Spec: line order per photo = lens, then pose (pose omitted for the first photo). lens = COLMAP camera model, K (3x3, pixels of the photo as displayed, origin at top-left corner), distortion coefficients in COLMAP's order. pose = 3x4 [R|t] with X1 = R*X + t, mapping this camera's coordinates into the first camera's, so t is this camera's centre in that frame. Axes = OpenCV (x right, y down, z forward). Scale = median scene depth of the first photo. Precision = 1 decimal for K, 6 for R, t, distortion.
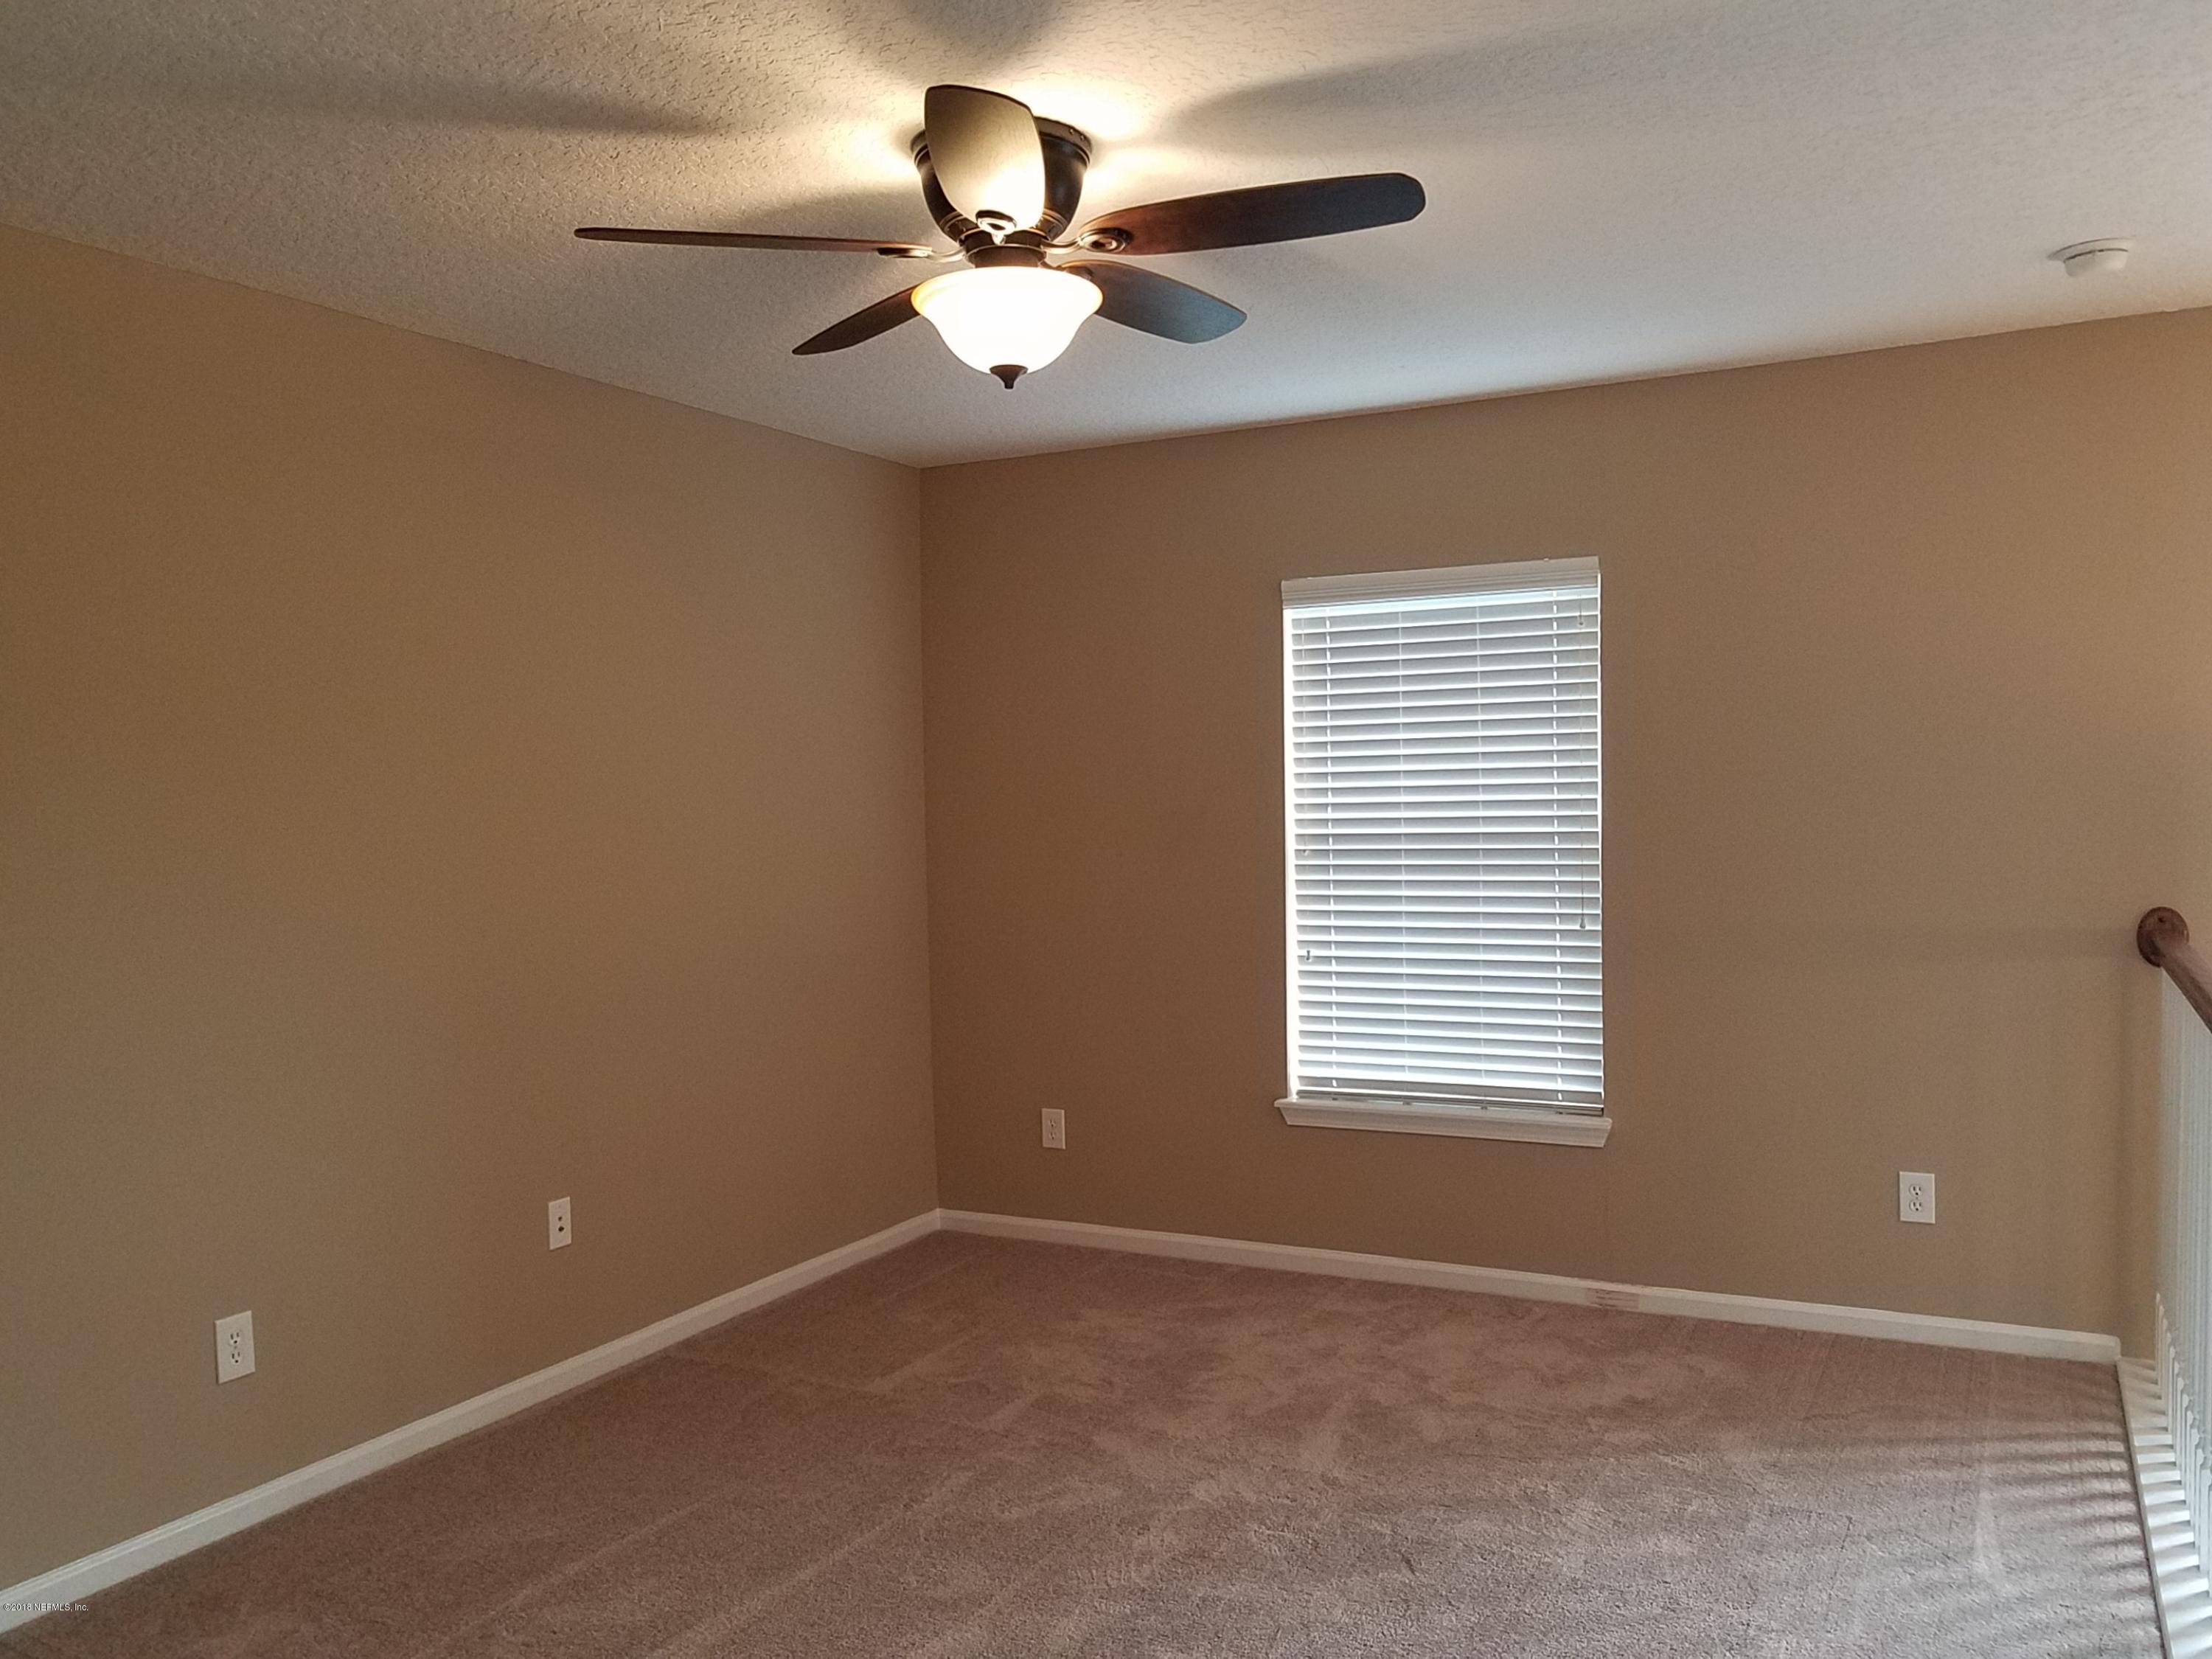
lens RADIAL K [[1749.7, 0, 1109.7], [0, 1749.7, 846.6], [0, 0, 1]] dist [0.026074, -0.039368]
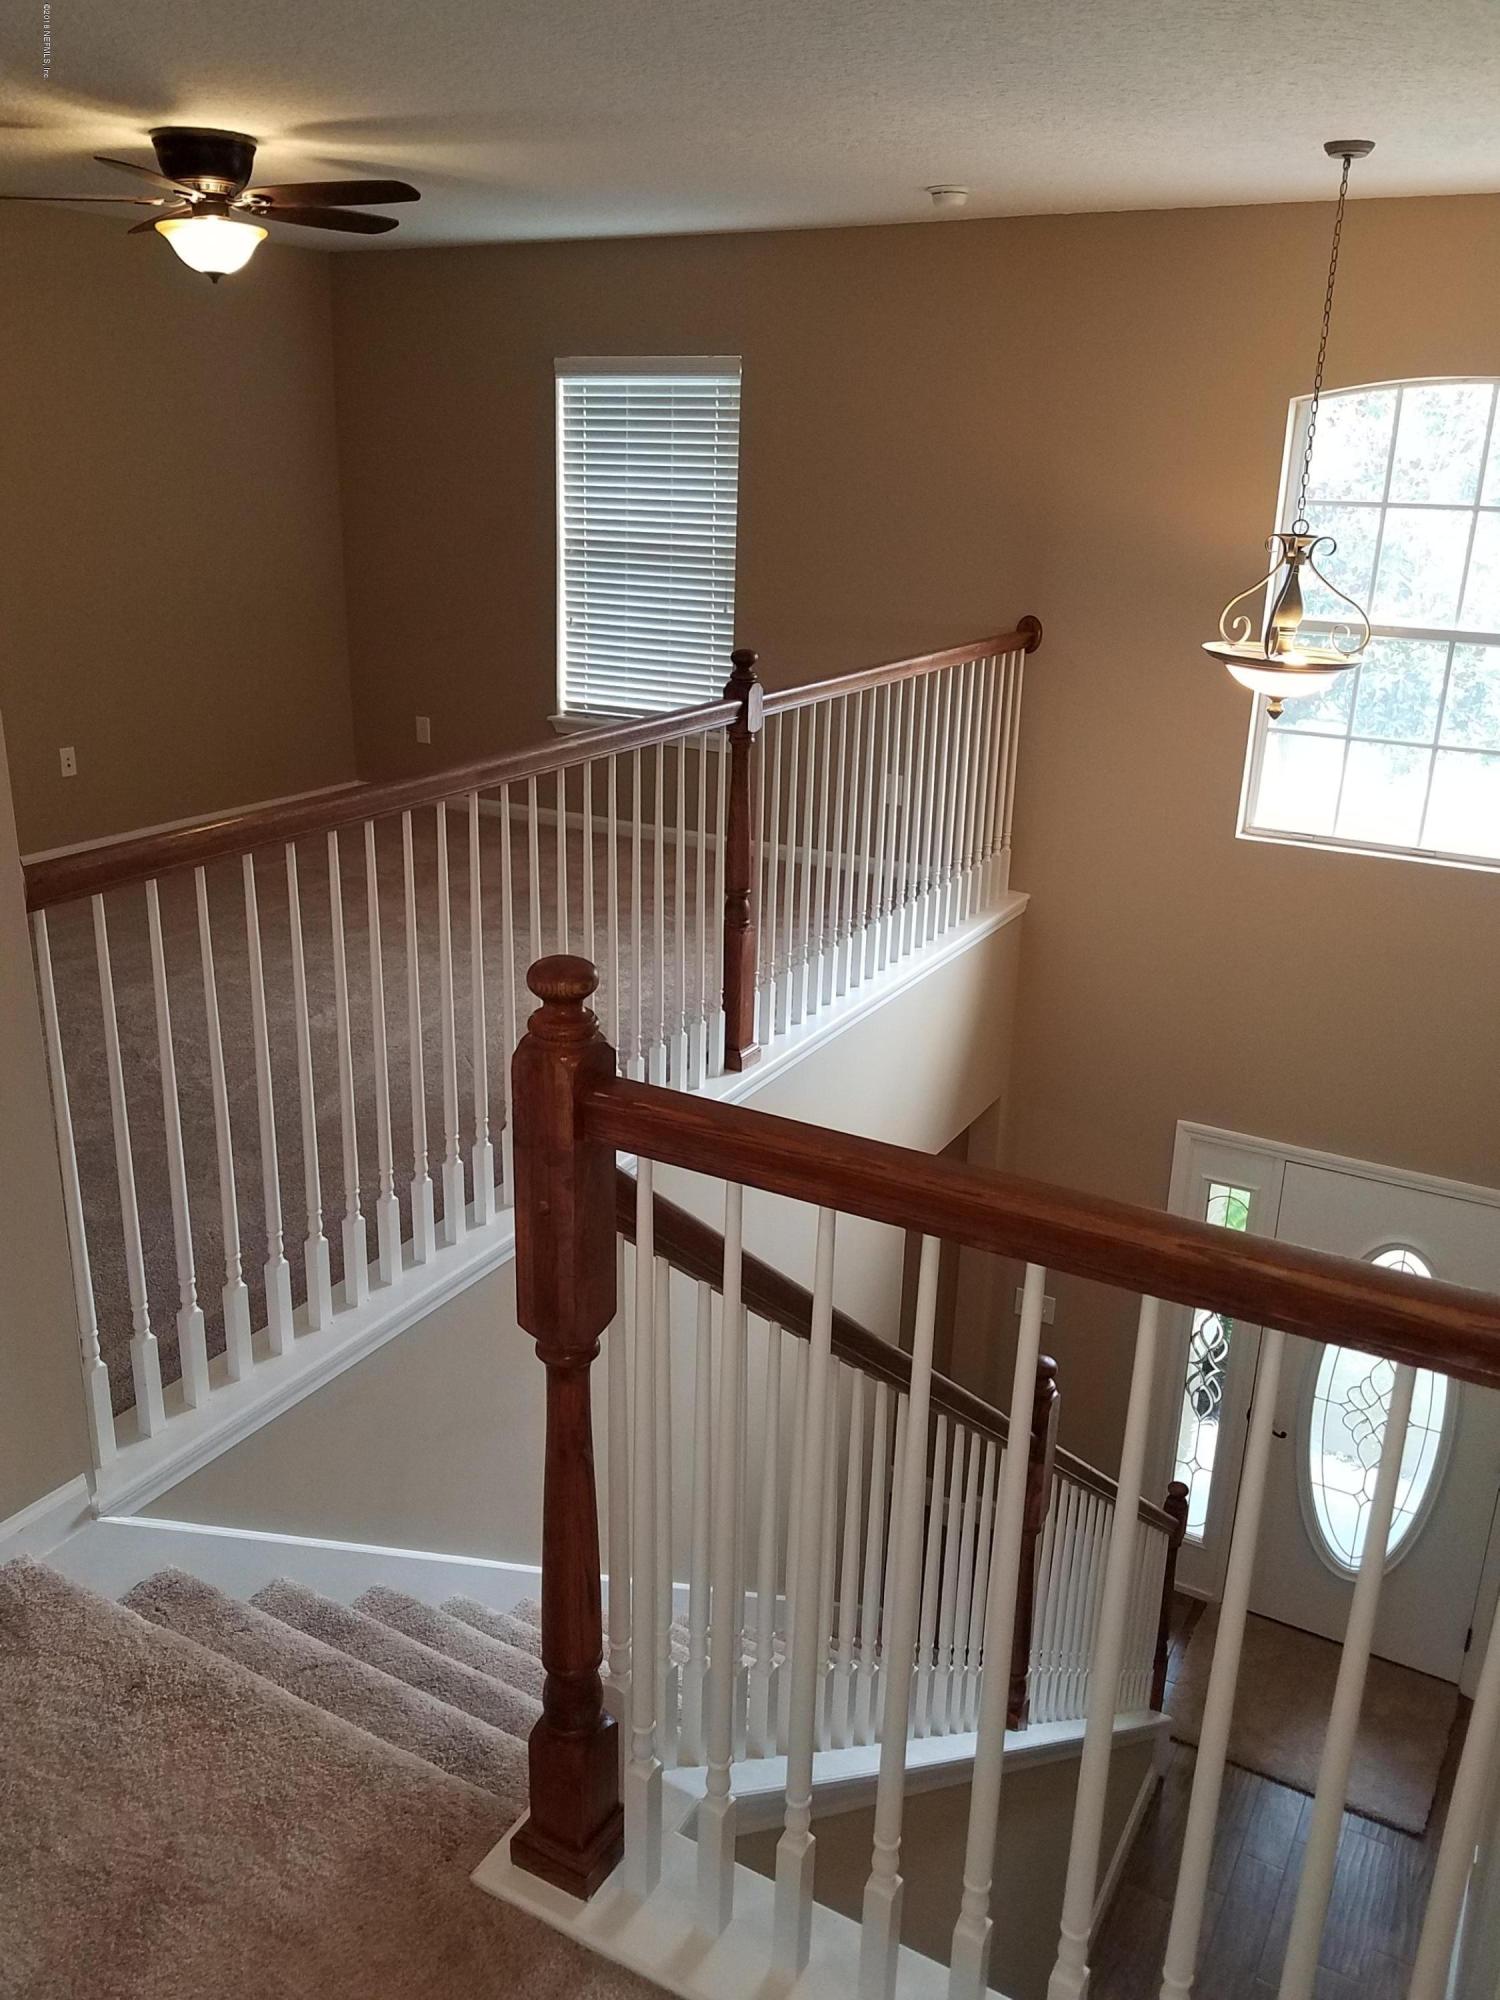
lens RADIAL K [[1582.1, 0, 742.5], [0, 1582.1, 988.1], [0, 0, 1]] dist [0.026074, -0.039368]
pose [[0.998581, 0.050590, -0.016633, 0.302820], [-0.043630, 0.956281, 0.289176, -0.038570], [0.030535, -0.288040, 0.957132, -0.411954]]
